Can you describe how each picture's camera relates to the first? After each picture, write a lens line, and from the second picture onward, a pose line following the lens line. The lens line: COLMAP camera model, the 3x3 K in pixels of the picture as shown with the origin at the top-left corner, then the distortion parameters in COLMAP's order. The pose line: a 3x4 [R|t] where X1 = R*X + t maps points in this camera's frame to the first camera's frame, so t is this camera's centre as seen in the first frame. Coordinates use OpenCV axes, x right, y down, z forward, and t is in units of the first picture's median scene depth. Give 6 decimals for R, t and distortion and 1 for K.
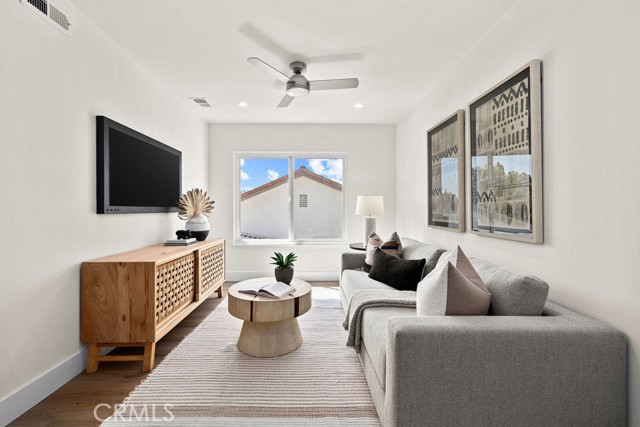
lens RADIAL K [[268.6, 0, 314.2], [0, 268.6, 208.6], [0, 0, 1]] dist [0.001052, 0.000171]
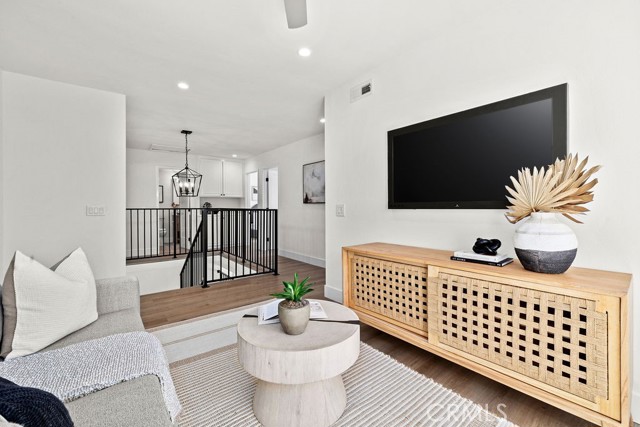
lens RADIAL K [[269.8, 0, 319.1], [0, 269.8, 212.0], [0, 0, 1]] dist [0.002810, 0.000534]
pose [[-0.783125, 0.009075, -0.621798, 0.243524], [0.005083, 0.999954, 0.008192, 0.019192], [0.621843, 0.003255, -0.783135, 1.757338]]
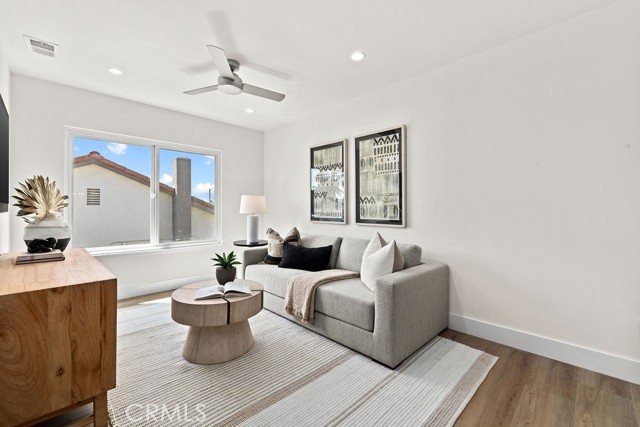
lens RADIAL K [[269.5, 0, 317.4], [0, 269.5, 205.5], [0, 0, 1]] dist [0.000300, -0.000019]
pose [[0.725375, 0.010565, 0.688273, -0.641317], [-0.004799, 0.999936, -0.010292, 0.002830], [-0.688337, 0.004163, 0.725379, 0.076276]]
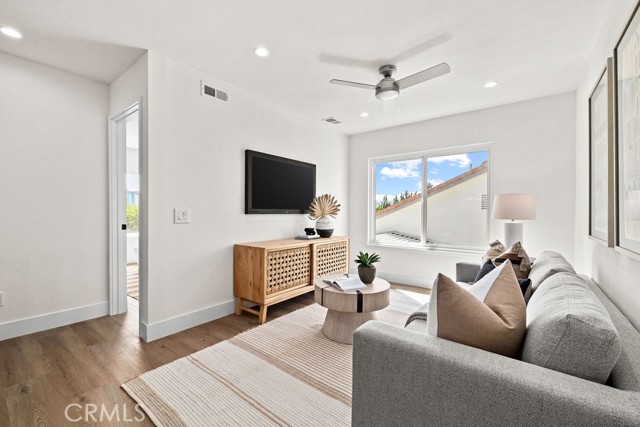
lens RADIAL K [[269.8, 0, 319.1], [0, 269.8, 212.0], [0, 0, 1]] dist [0.002810, 0.000534]
pose [[0.779184, 0.005264, -0.626773, 0.476140], [-0.003061, 0.999985, 0.004593, -0.000305], [0.626788, -0.001660, 0.779188, 0.063986]]
